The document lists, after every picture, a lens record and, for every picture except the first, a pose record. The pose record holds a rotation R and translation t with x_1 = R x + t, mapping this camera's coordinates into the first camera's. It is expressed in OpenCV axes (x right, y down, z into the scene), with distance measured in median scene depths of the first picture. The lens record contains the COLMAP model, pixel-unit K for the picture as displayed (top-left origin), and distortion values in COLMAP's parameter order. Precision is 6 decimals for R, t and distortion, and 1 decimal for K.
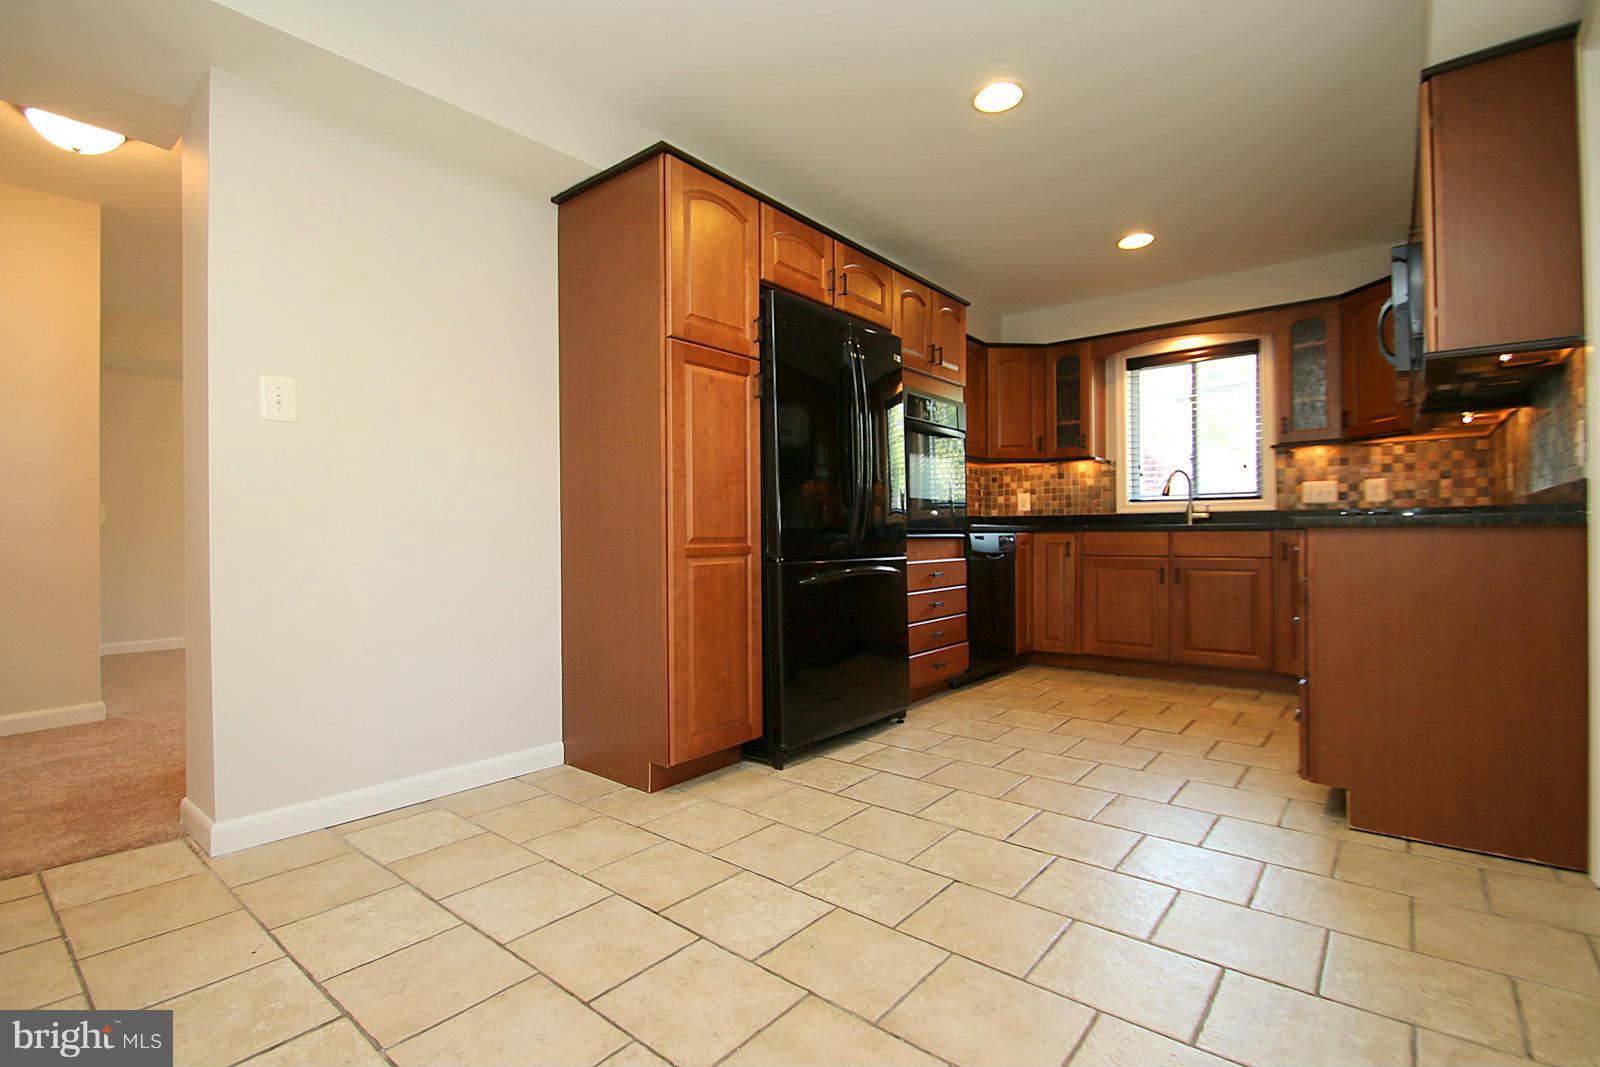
lens RADIAL K [[740.0, 0, 782.2], [0, 740.0, 537.0], [0, 0, 1]] dist [0.002377, -0.008929]
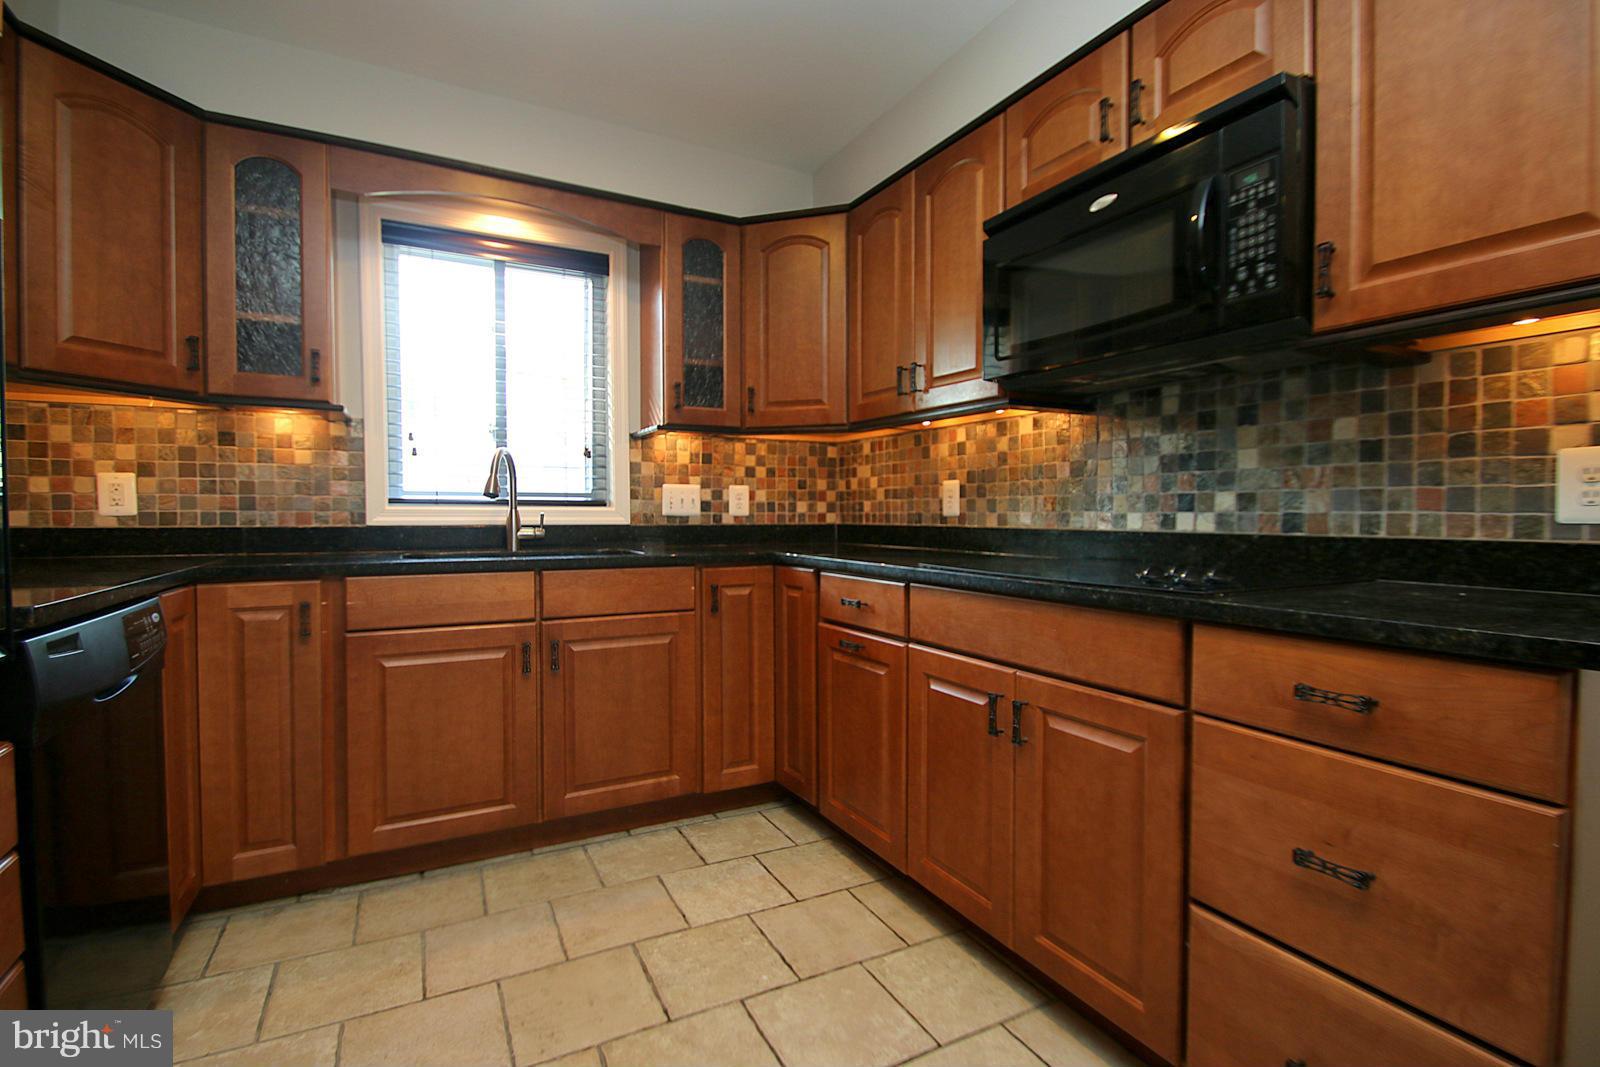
lens RADIAL K [[740.0, 0, 789.9], [0, 740.0, 532.6], [0, 0, 1]] dist [0.002377, -0.008929]
pose [[0.382944, -0.018754, 0.923581, 0.112218], [-0.002344, 0.999771, 0.021273, -0.042426], [-0.923769, -0.010311, 0.382813, 0.603567]]
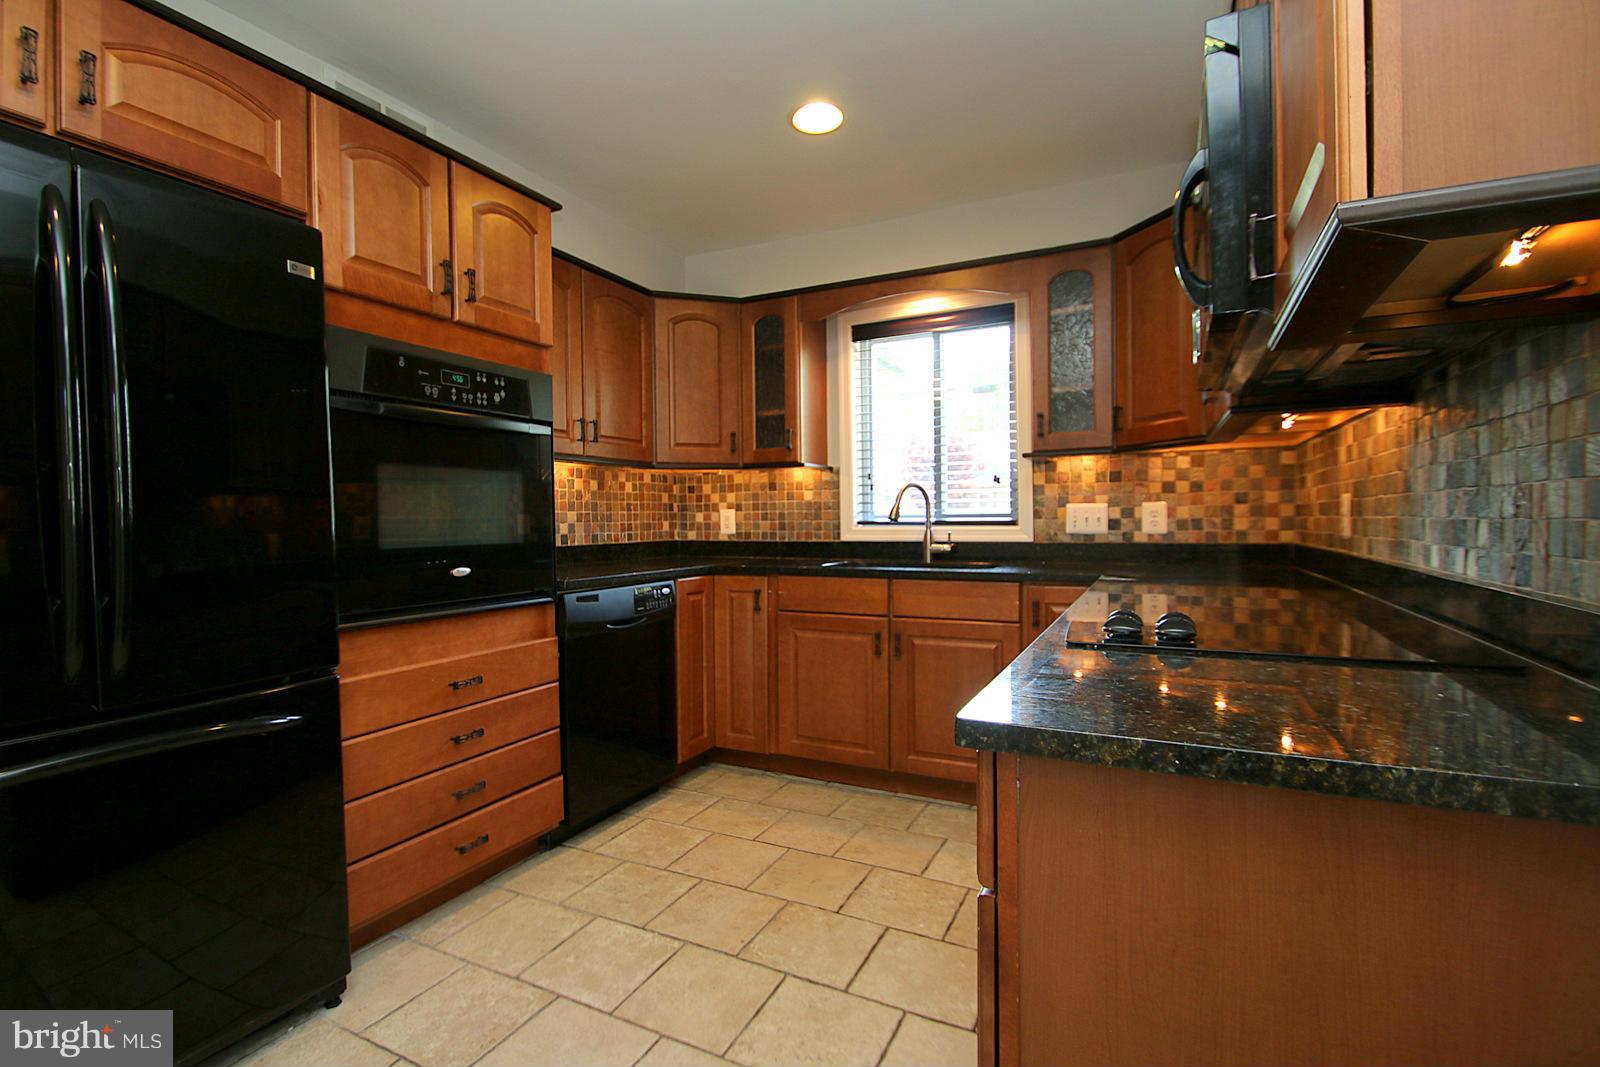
lens RADIAL K [[740.0, 0, 787.6], [0, 740.0, 534.6], [0, 0, 1]] dist [0.002377, -0.008929]
pose [[0.974894, -0.010386, 0.222427, 0.267728], [0.006311, 0.999799, 0.019025, -0.057330], [-0.222580, -0.017144, 0.974764, 0.342738]]
